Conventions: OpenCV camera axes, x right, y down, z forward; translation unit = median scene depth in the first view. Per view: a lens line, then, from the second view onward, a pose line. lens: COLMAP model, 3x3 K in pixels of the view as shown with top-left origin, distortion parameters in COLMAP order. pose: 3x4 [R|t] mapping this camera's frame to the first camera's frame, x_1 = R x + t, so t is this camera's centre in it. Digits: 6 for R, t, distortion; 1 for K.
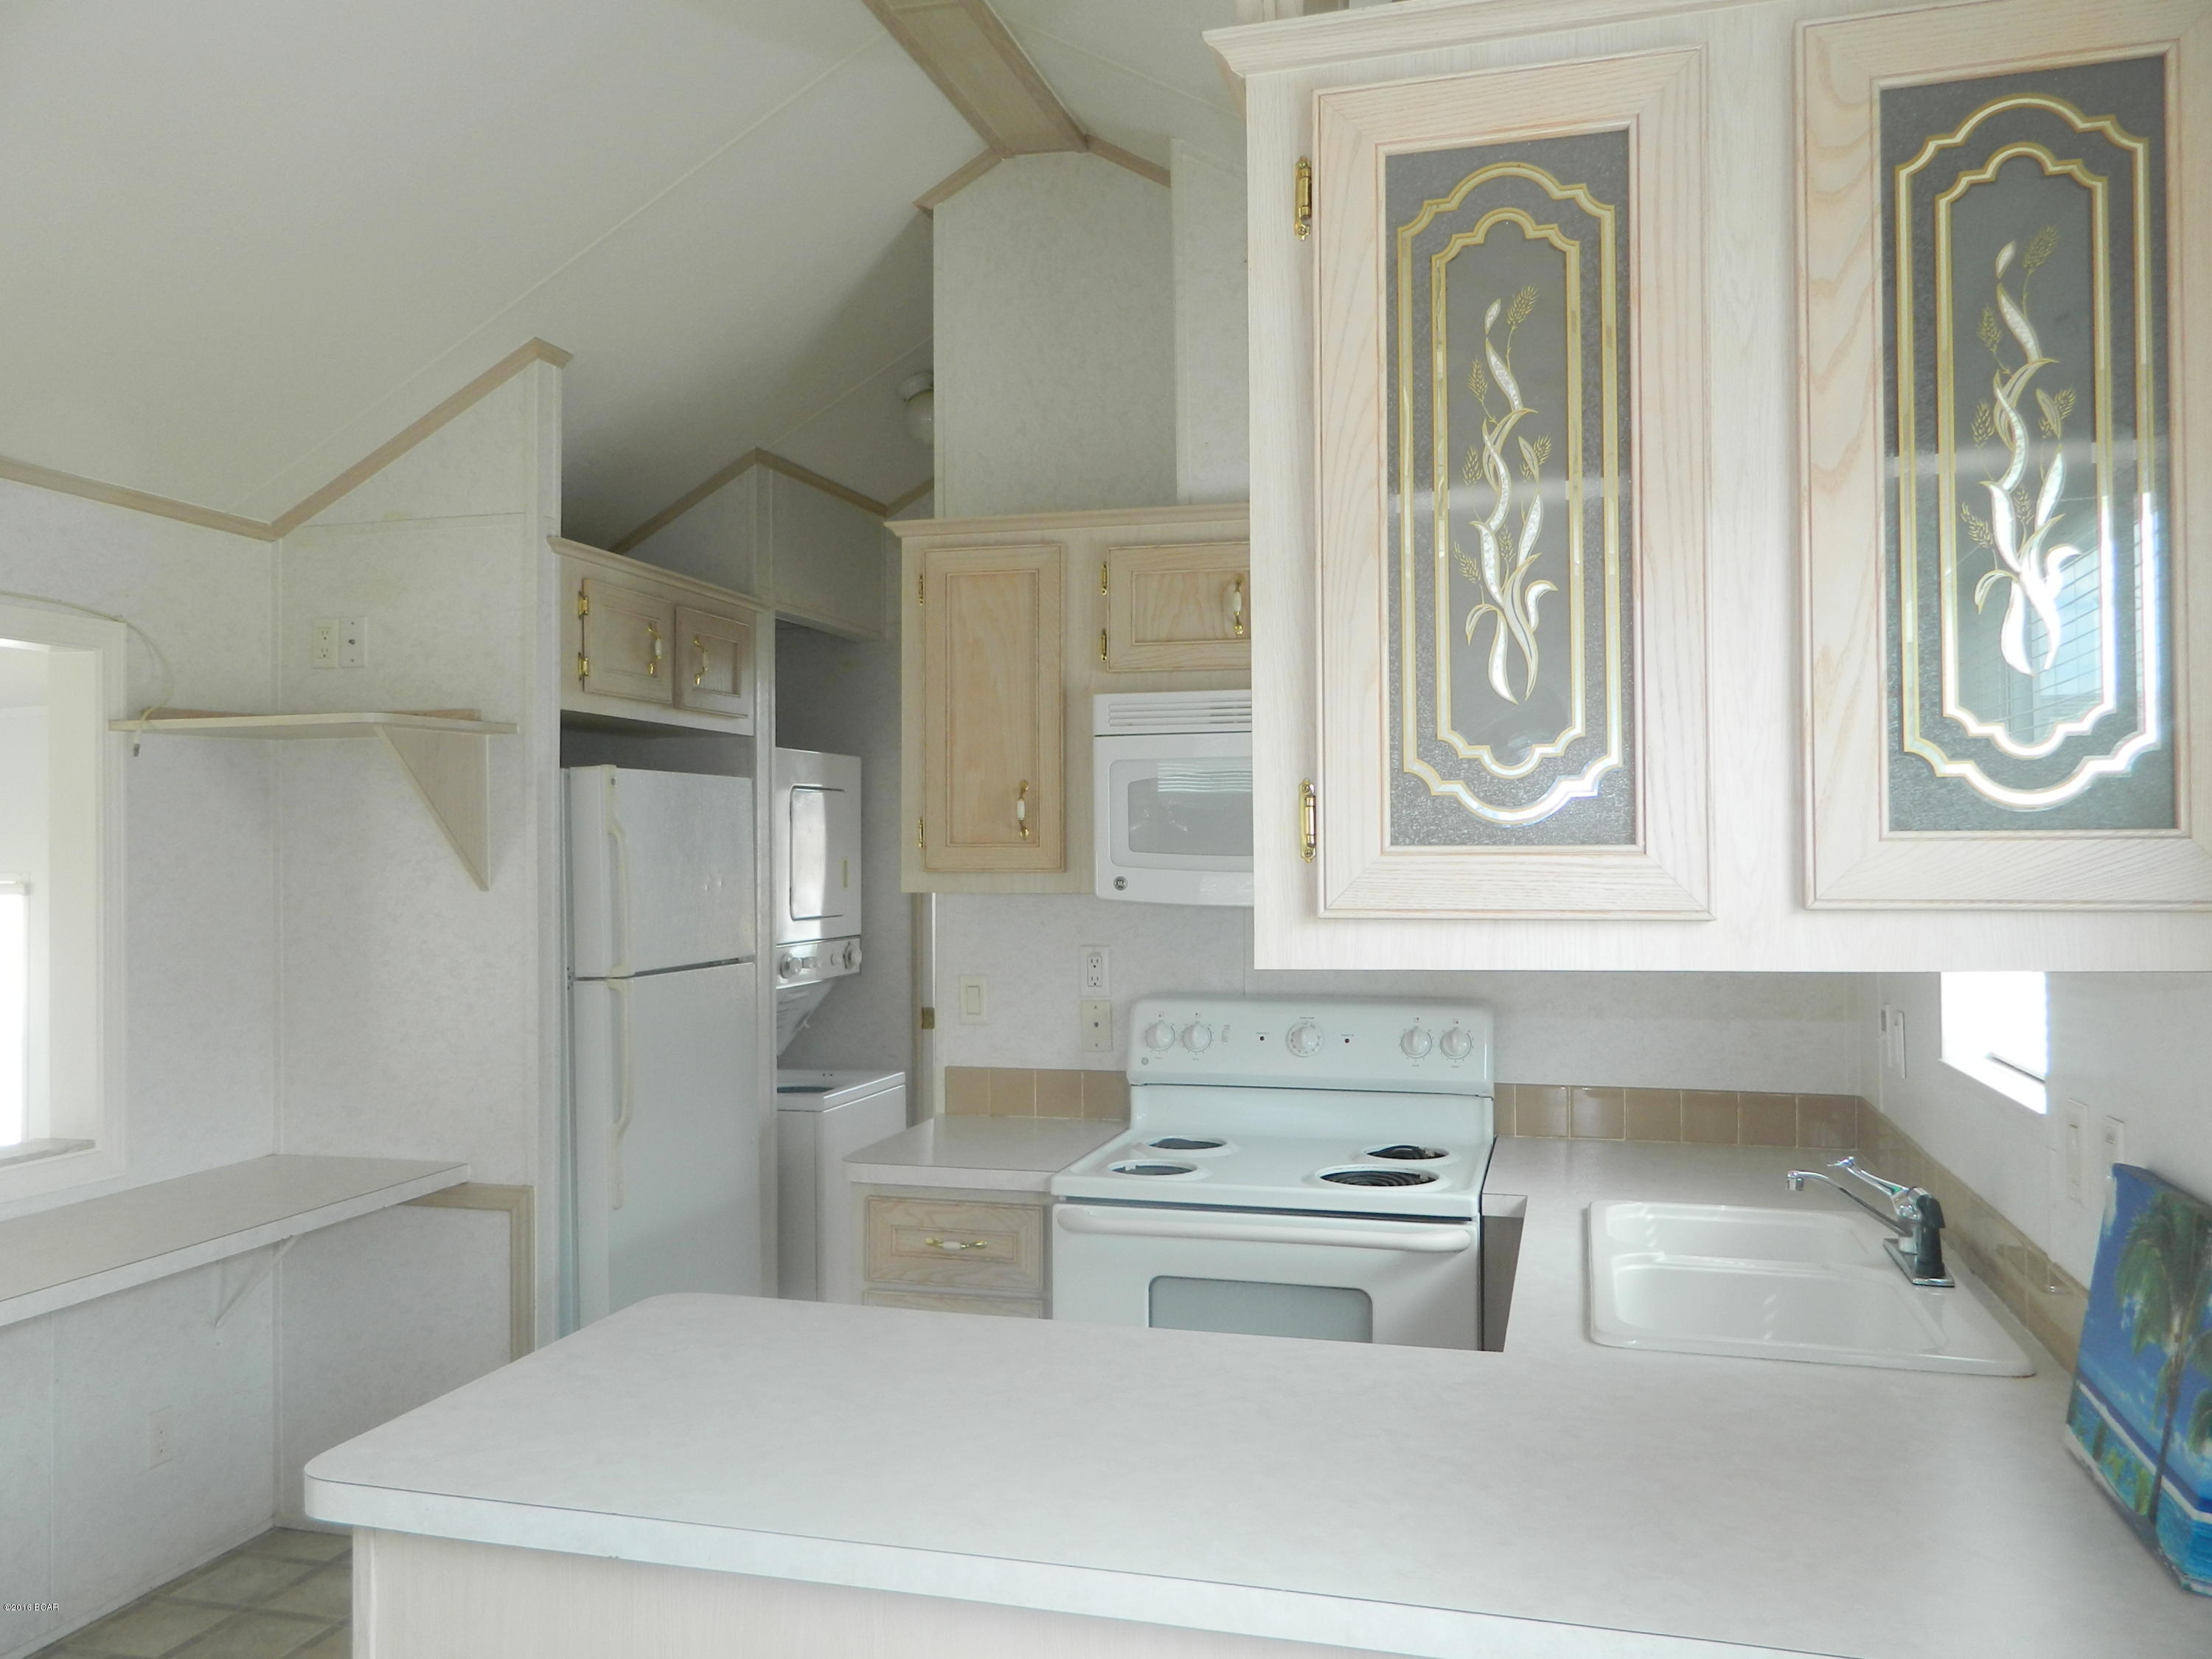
lens RADIAL K [[1700.4, 0, 1106.0], [0, 1700.4, 829.5], [0, 0, 1]] dist [0.004016, -0.004860]
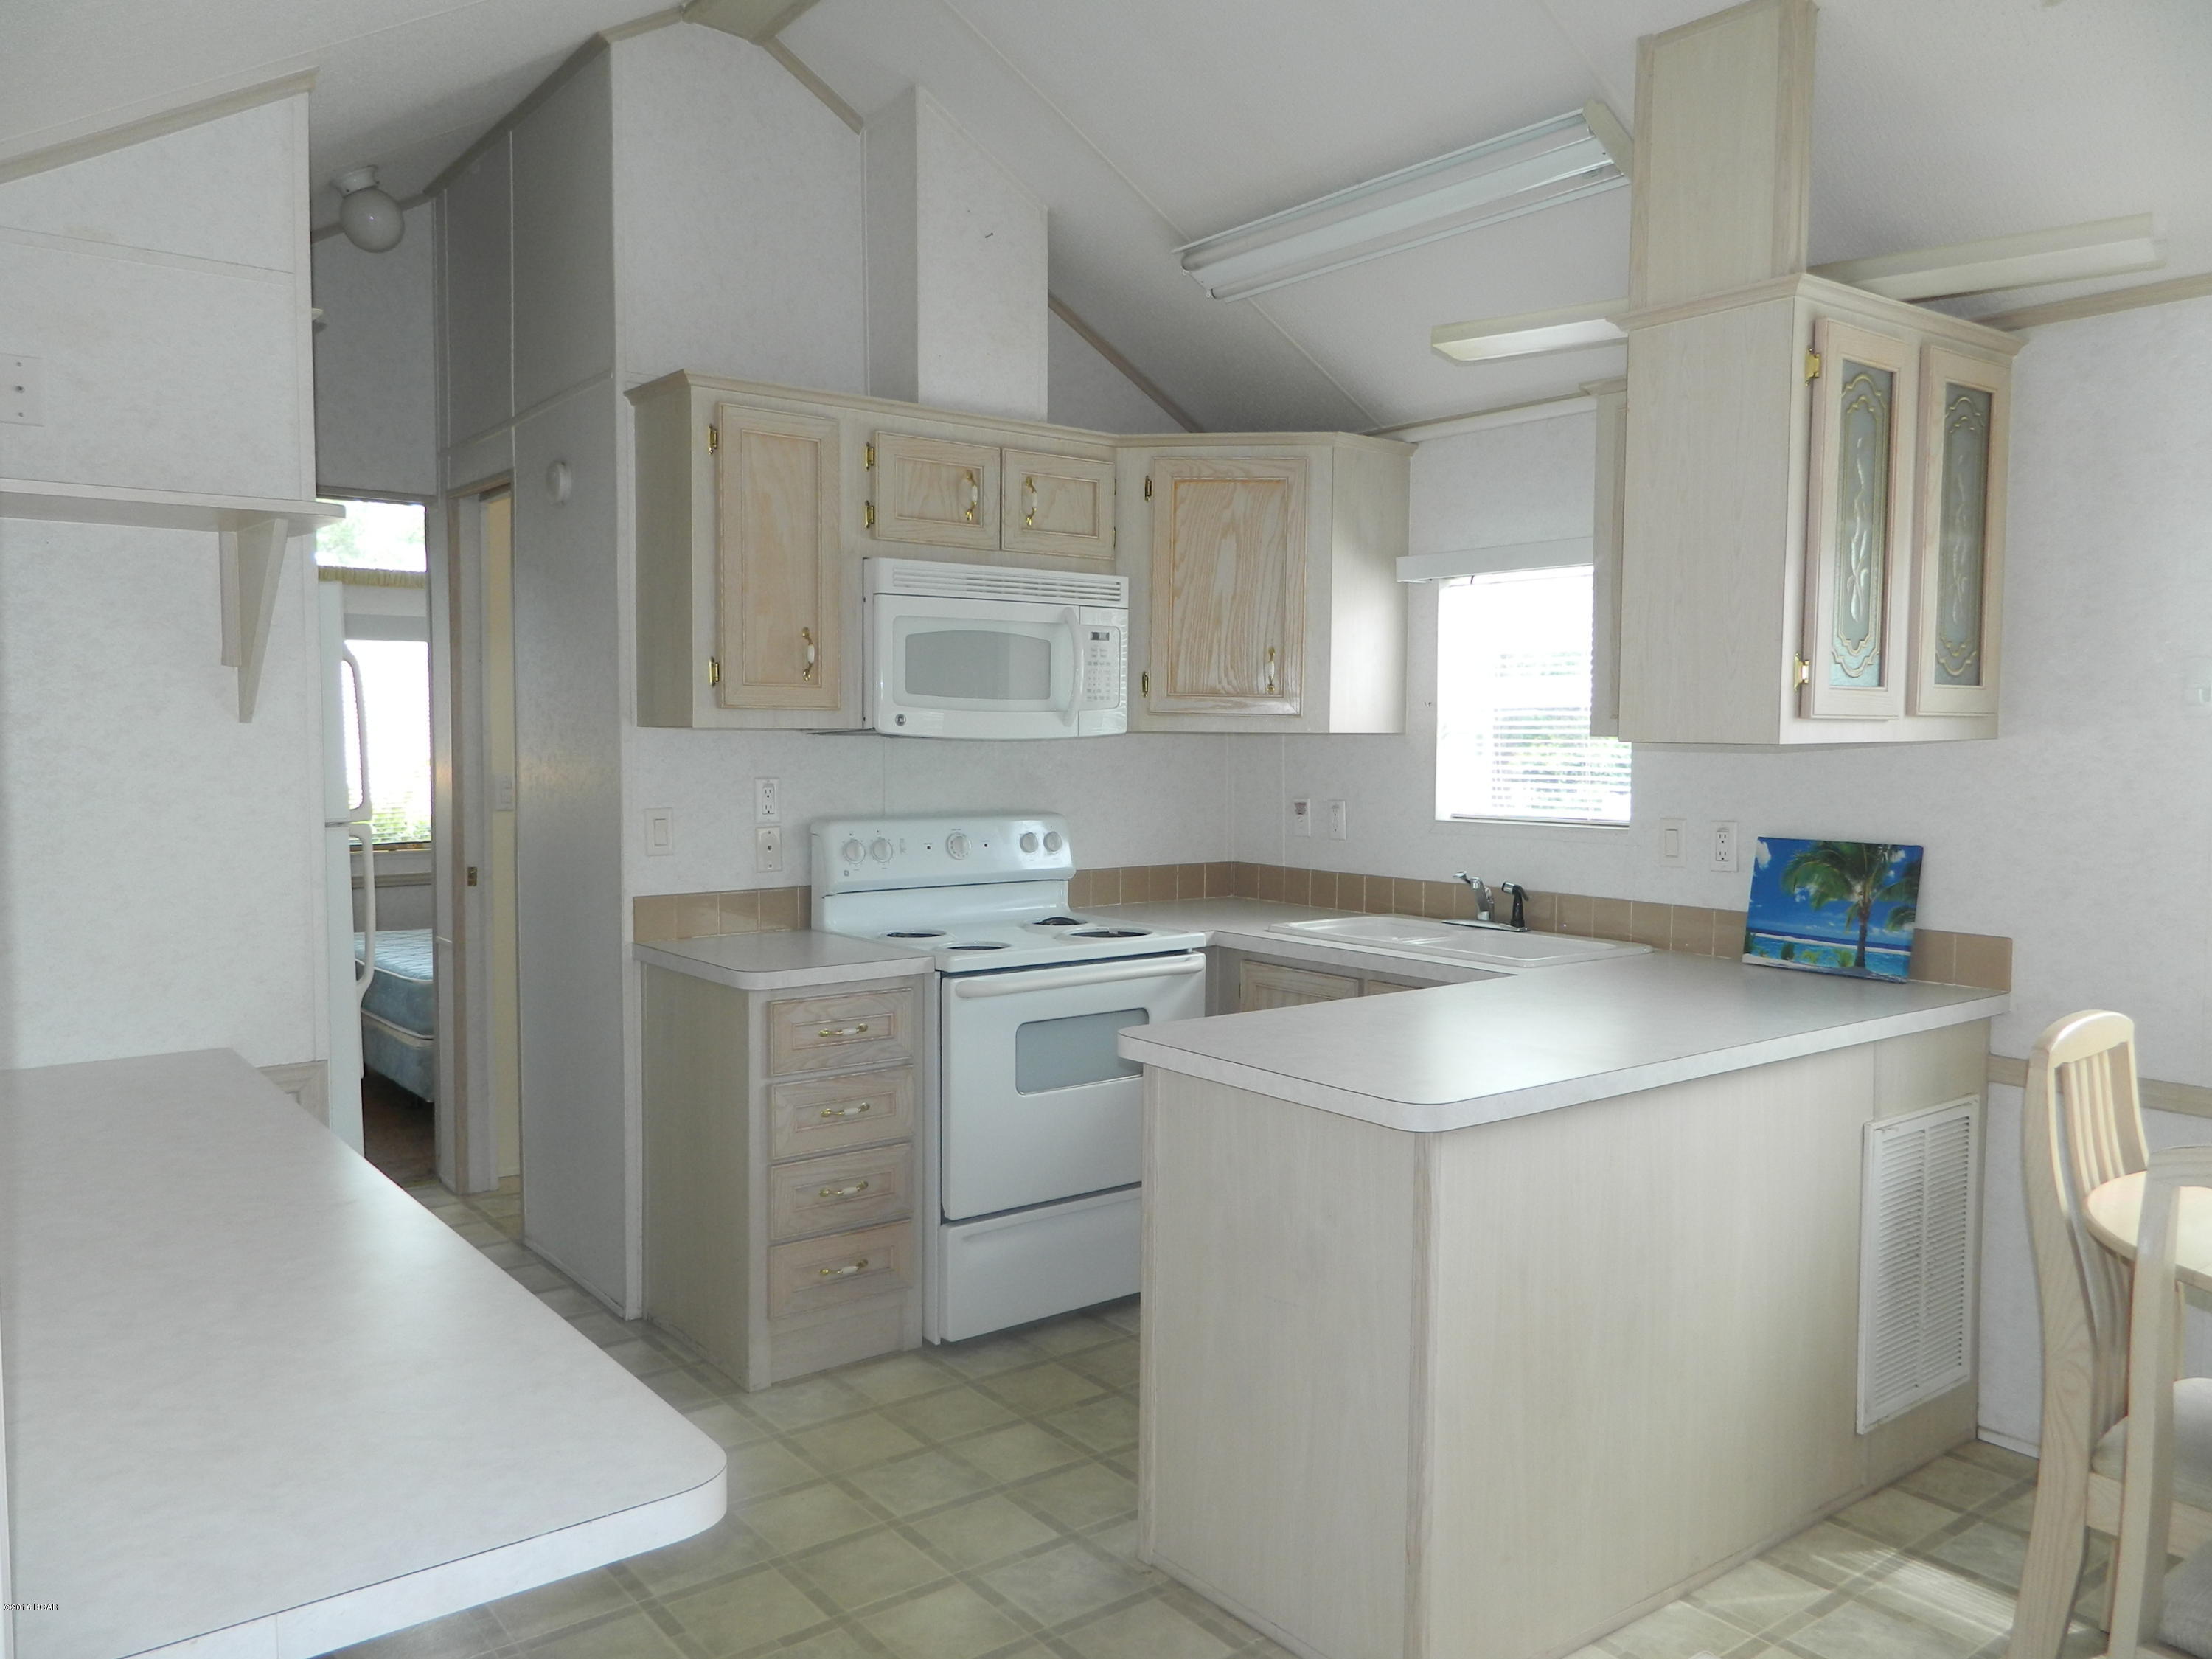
lens RADIAL K [[1637.5, 0, 1098.8], [0, 1637.5, 830.0], [0, 0, 1]] dist [-0.004022, 0.000104]
pose [[0.601474, -0.041885, 0.797793, -0.798906], [-0.019677, 0.997545, 0.067207, 0.027866], [-0.798650, -0.056122, 0.599173, 0.190263]]
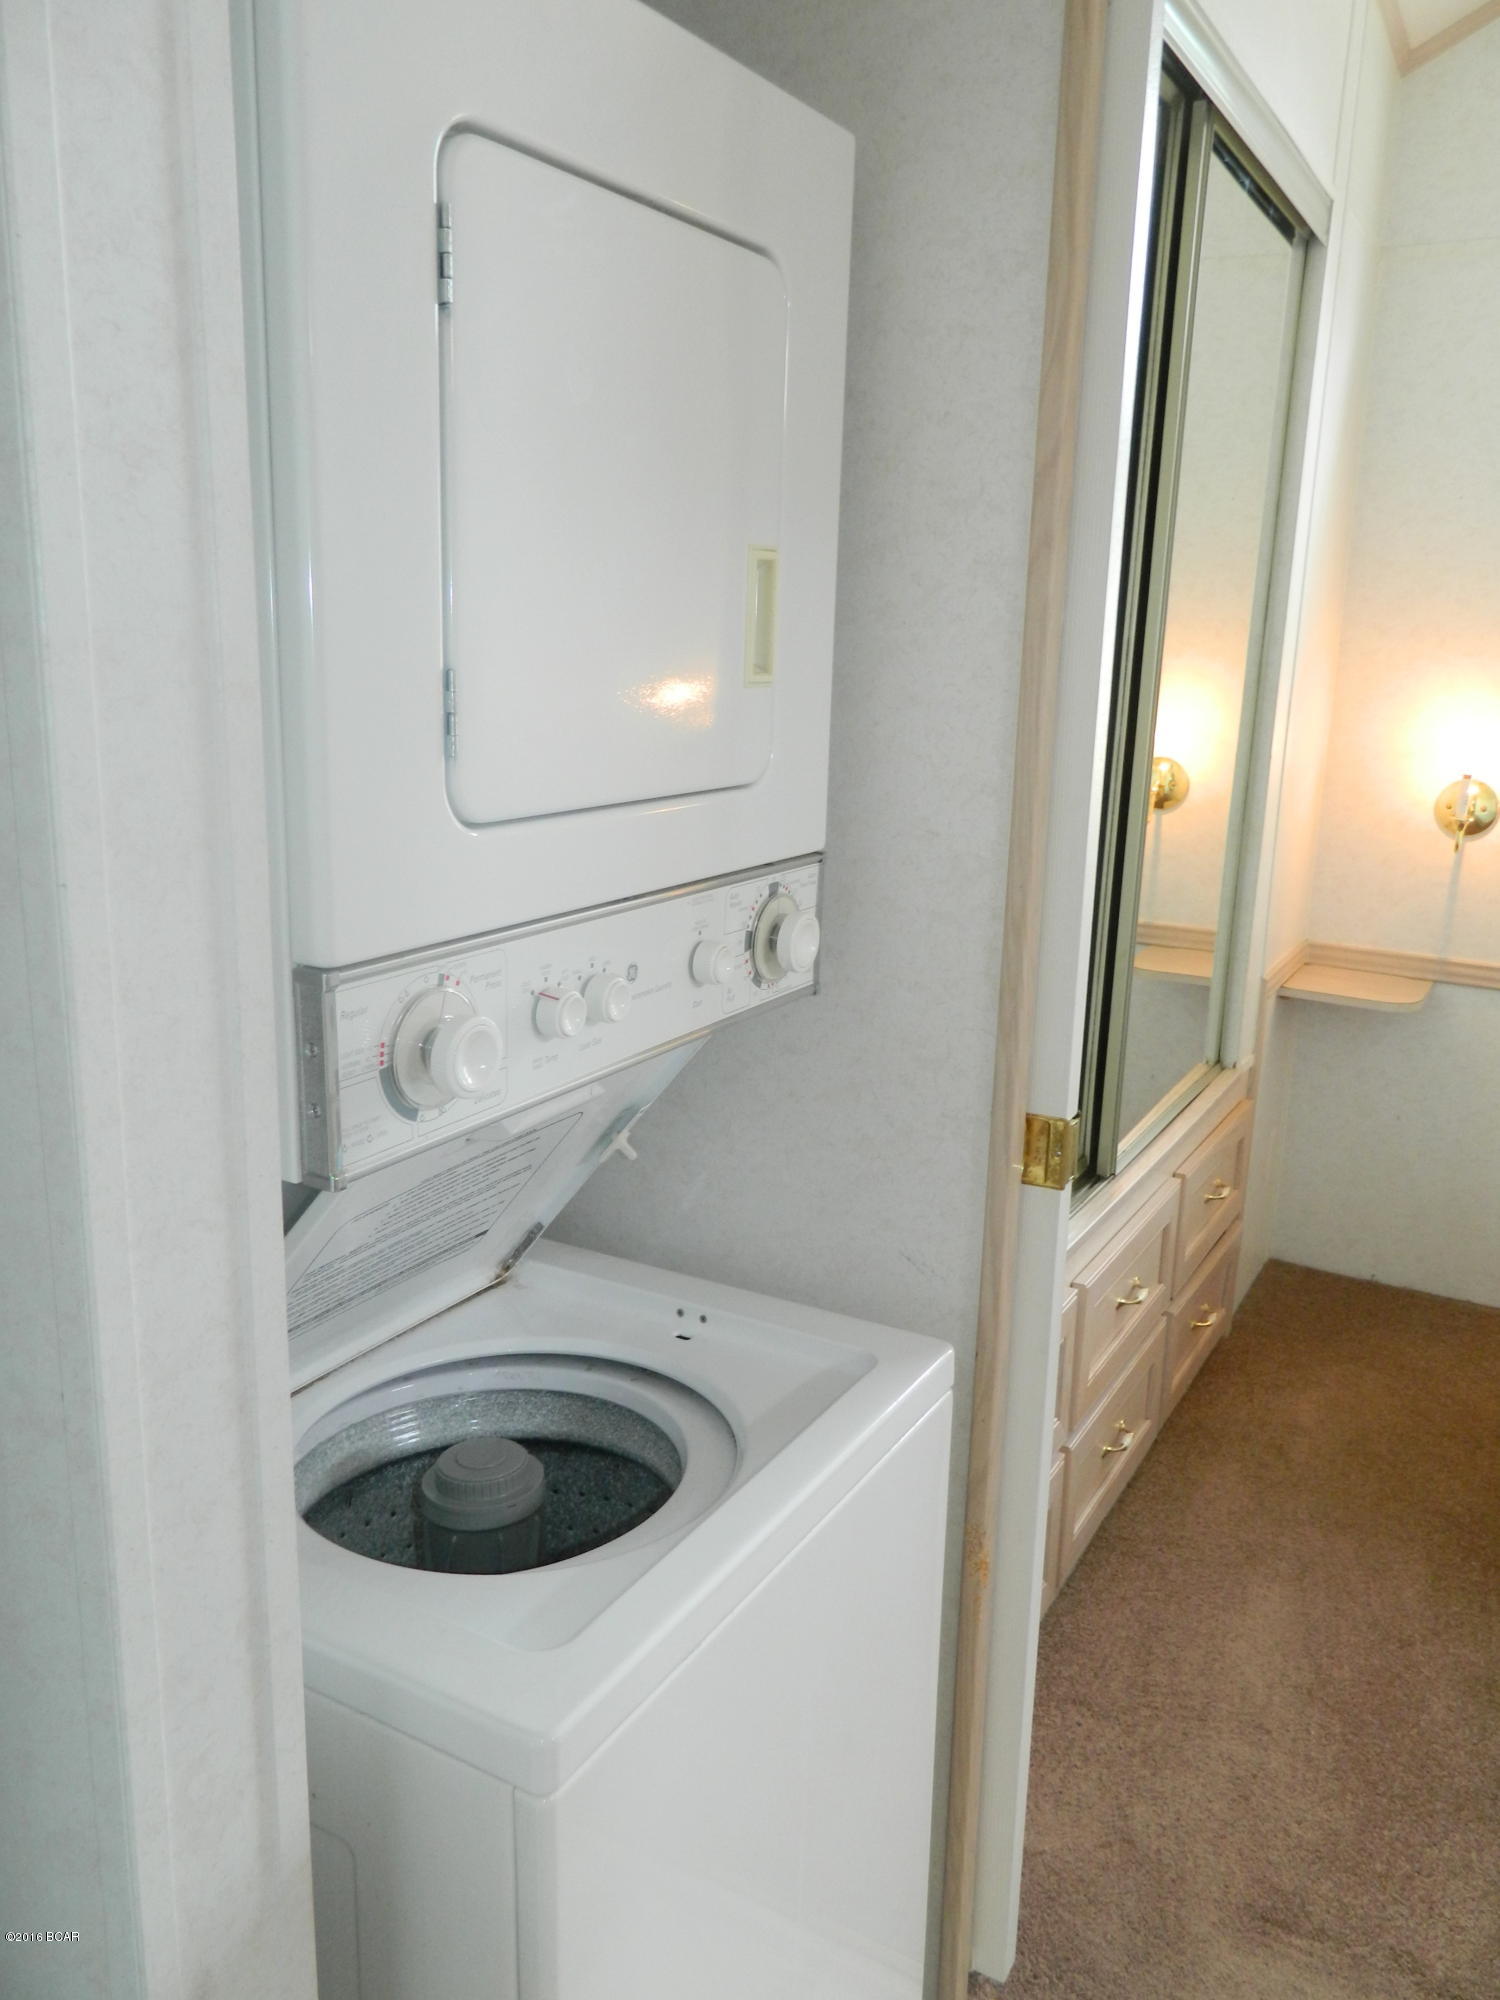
lens RADIAL K [[1537.4, 0, 750.0], [0, 1537.4, 1000.0], [0, 0, 1]] dist [0.004016, -0.004860]
pose [[0.968847, 0.086032, -0.232235, -0.149255], [-0.026518, 0.968370, 0.248106, 0.036943], [0.246235, -0.234218, 0.940484, 1.177678]]
